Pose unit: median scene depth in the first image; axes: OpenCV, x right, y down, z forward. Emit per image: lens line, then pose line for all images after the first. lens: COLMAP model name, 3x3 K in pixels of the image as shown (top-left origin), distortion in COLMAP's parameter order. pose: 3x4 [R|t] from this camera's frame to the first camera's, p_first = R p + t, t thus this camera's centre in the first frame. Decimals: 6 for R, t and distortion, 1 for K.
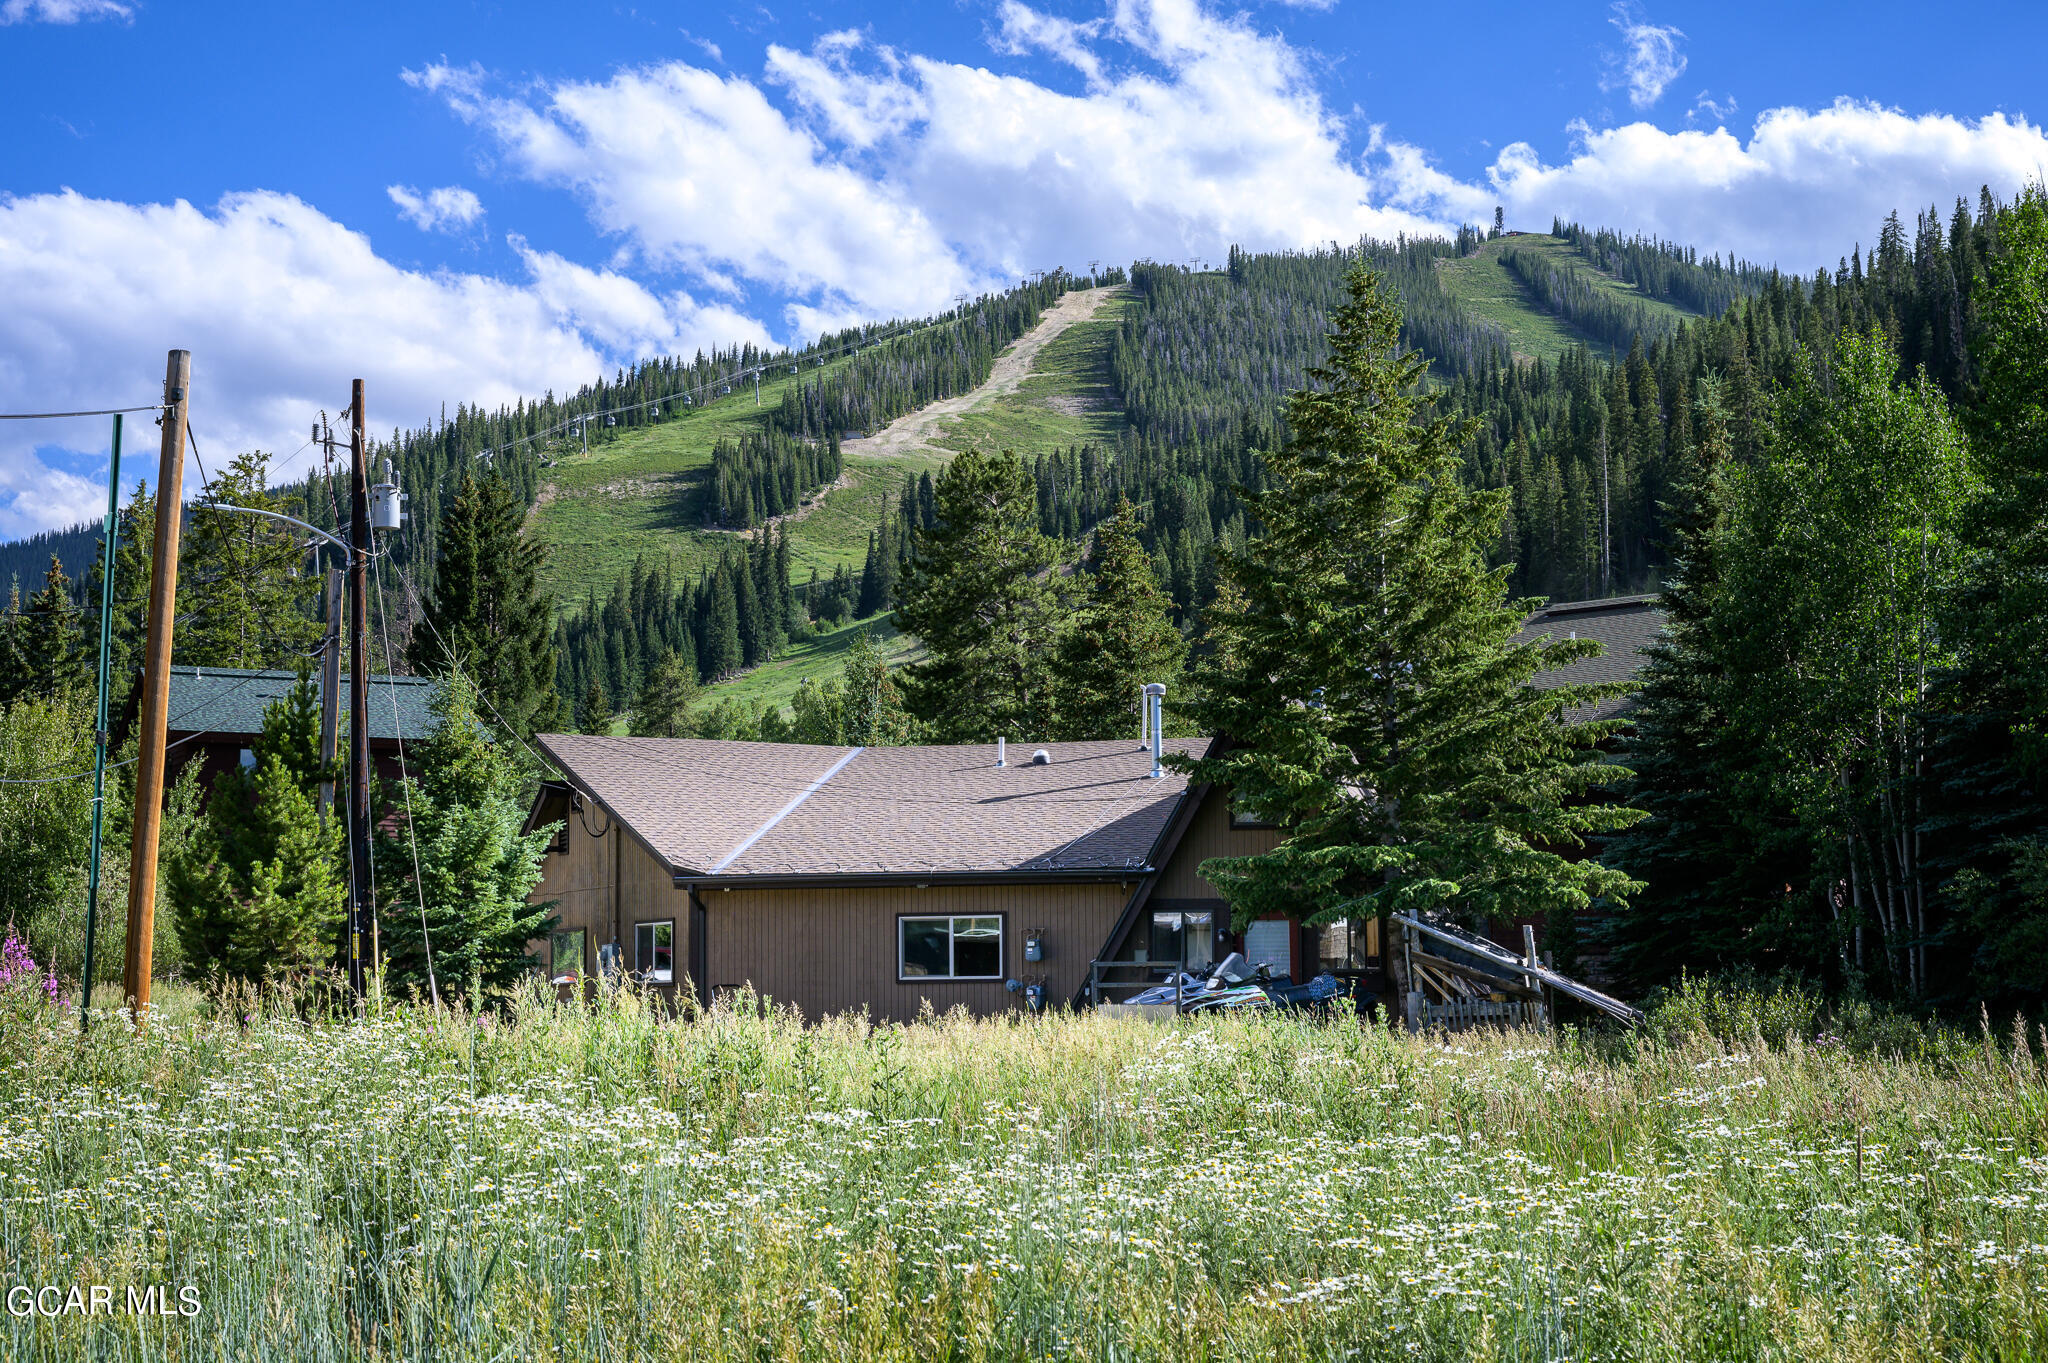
lens RADIAL K [[2834.9, 0, 1025.4], [0, 2834.9, 681.8], [0, 0, 1]] dist [-0.014627, 0.000000]
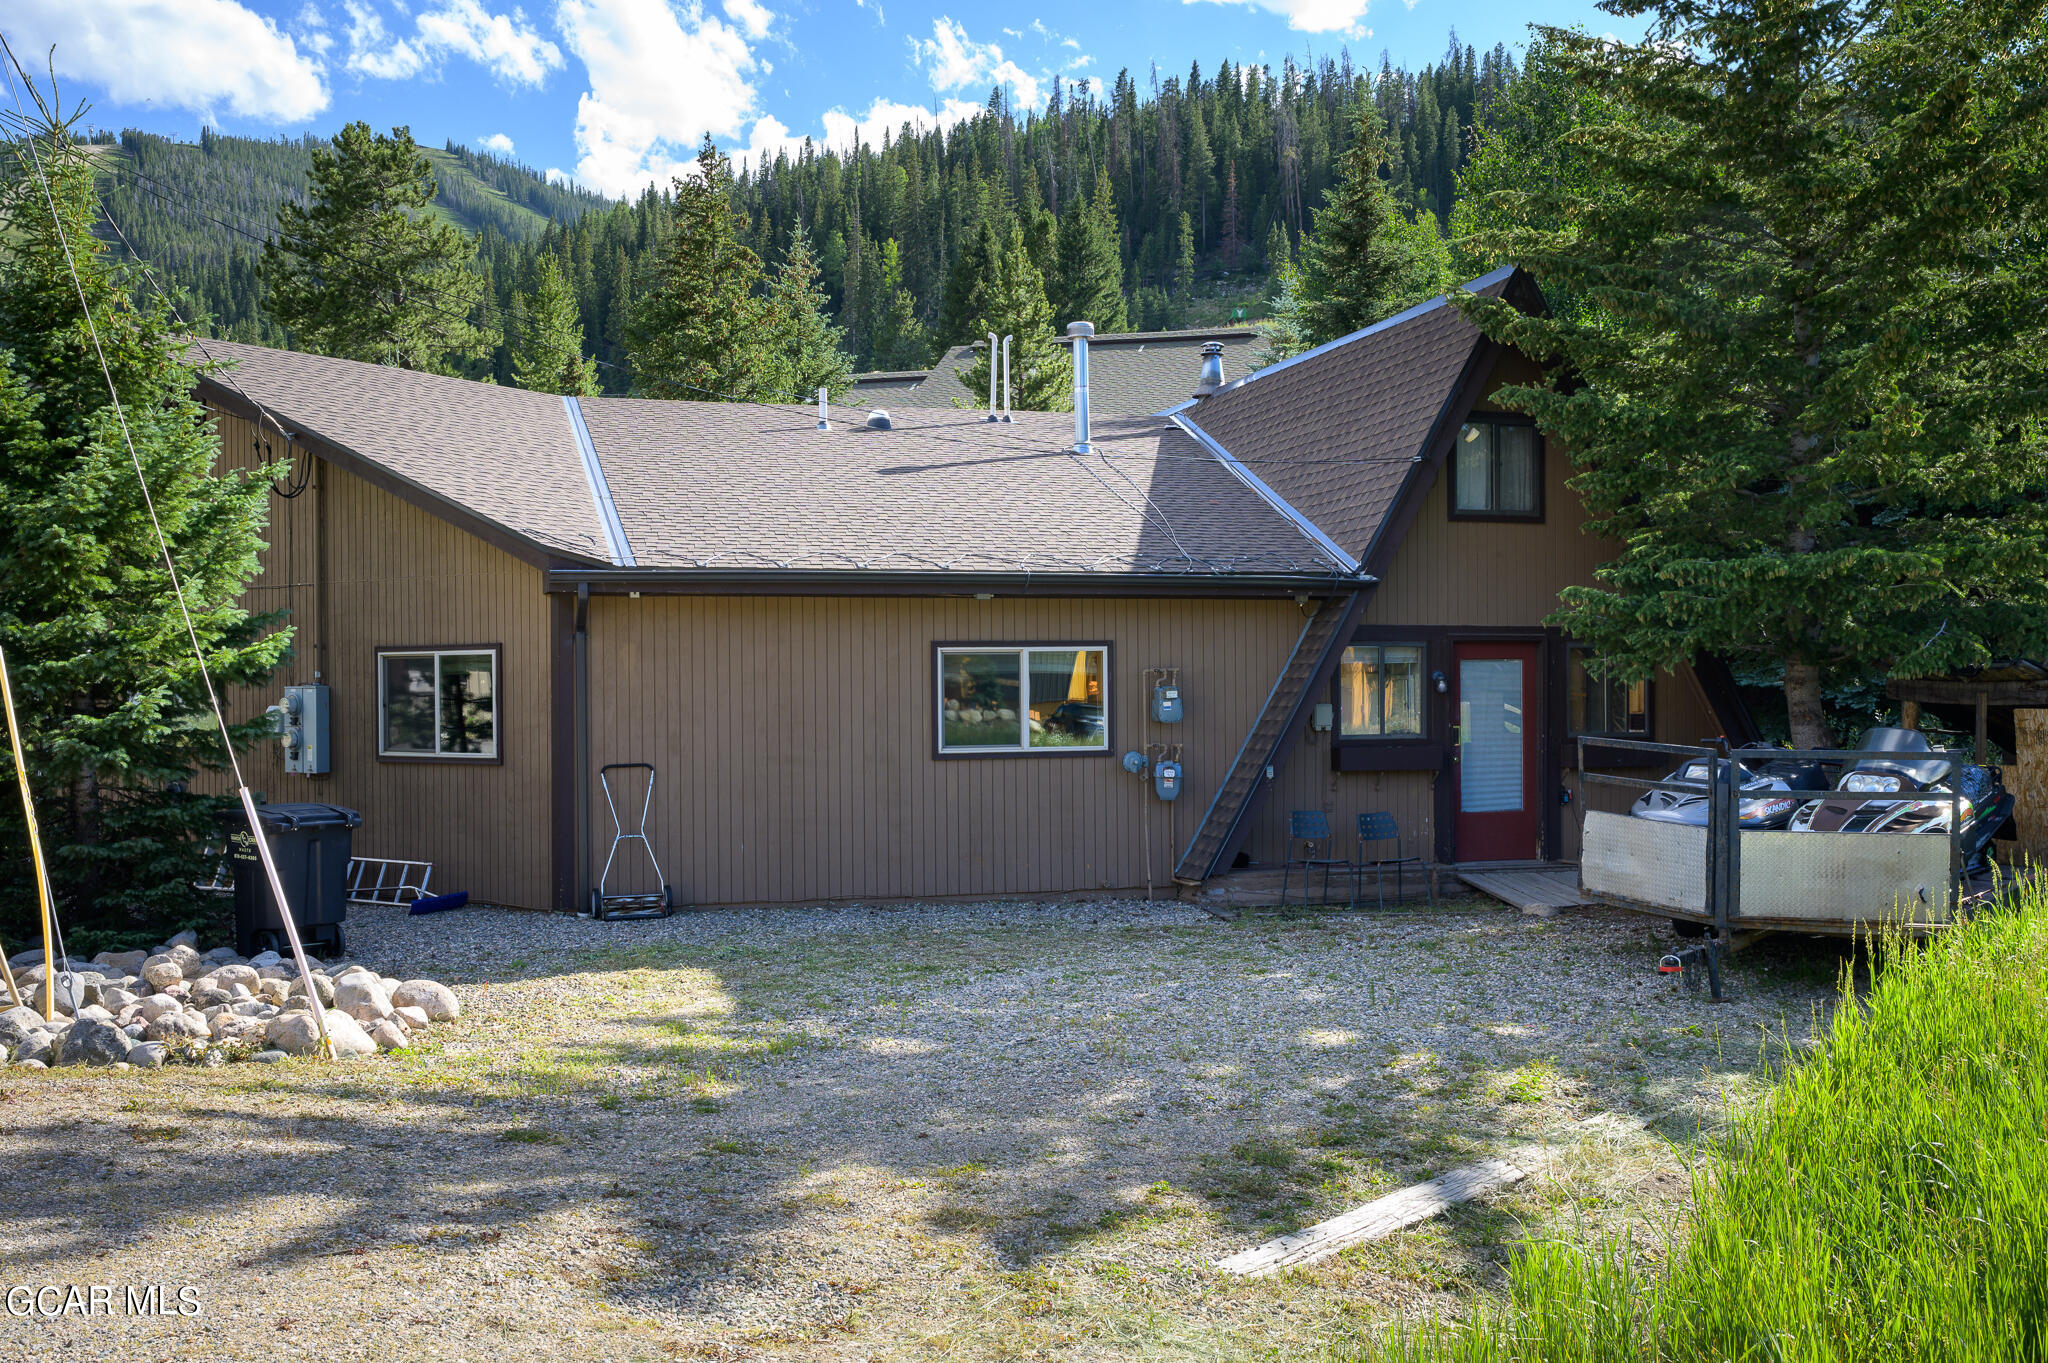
lens RADIAL K [[1898.6, 0, 1020.1], [0, 1898.6, 690.3], [0, 0, 1]] dist [0.002594, 0.000000]
pose [[0.886638, -0.000861, 0.462464, -0.208332], [-0.051787, 0.993524, 0.101136, 0.049762], [-0.459556, -0.113620, 0.880851, 0.628000]]
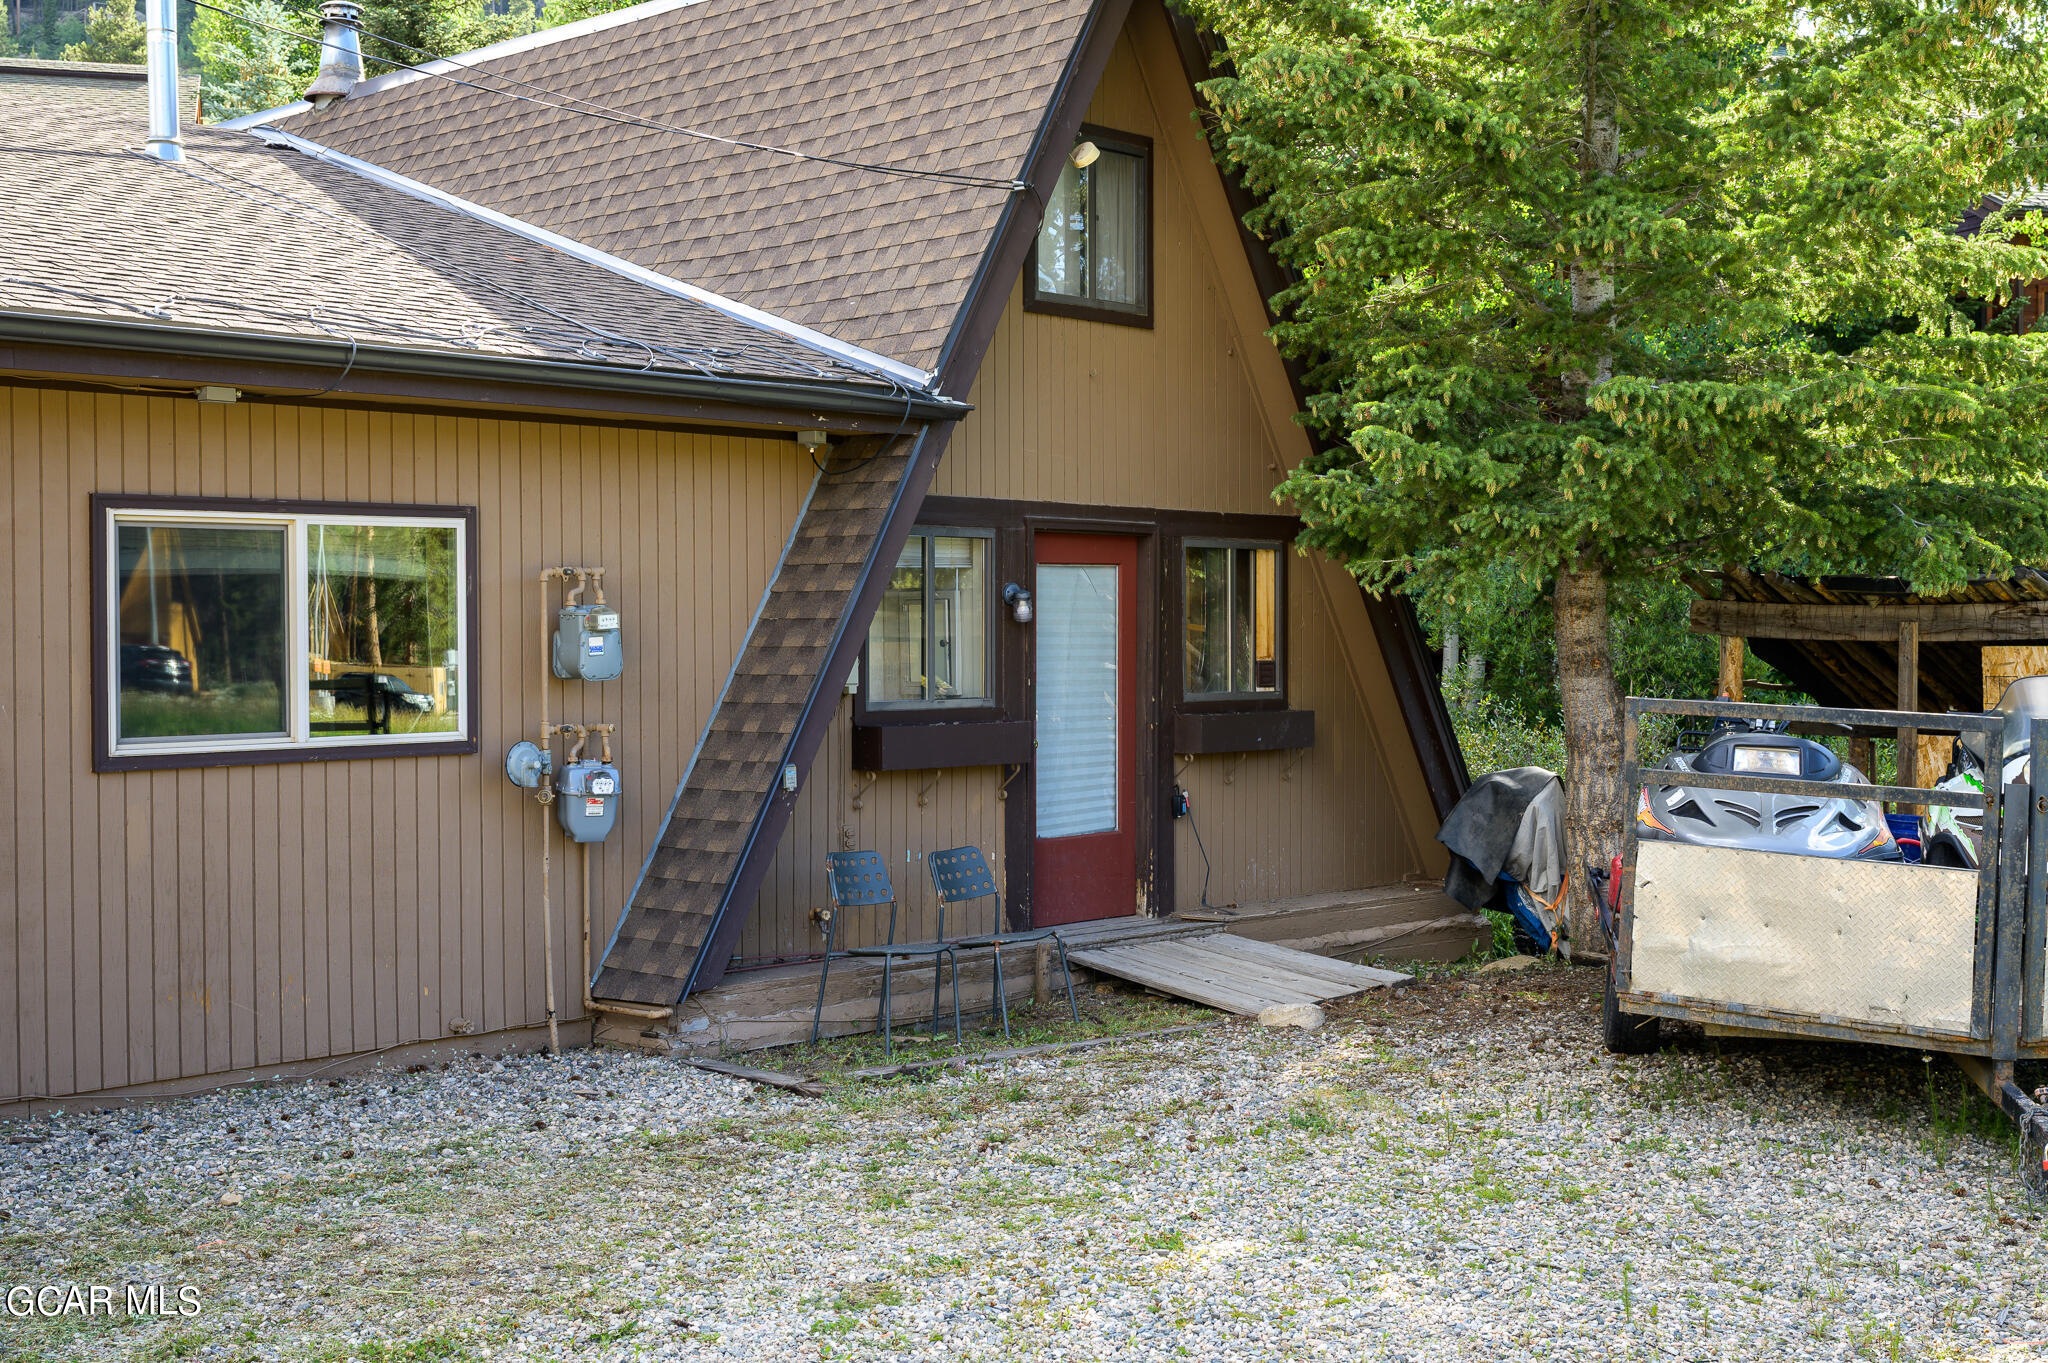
lens RADIAL K [[2426.8, 0, 1036.9], [0, 2426.8, 668.6], [0, 0, 1]] dist [-0.018840, 0.000000]
pose [[0.507507, -0.009571, 0.861595, -0.184389], [-0.097299, 0.992906, 0.068342, 0.072797], [-0.856137, -0.118516, 0.502975, 0.801965]]
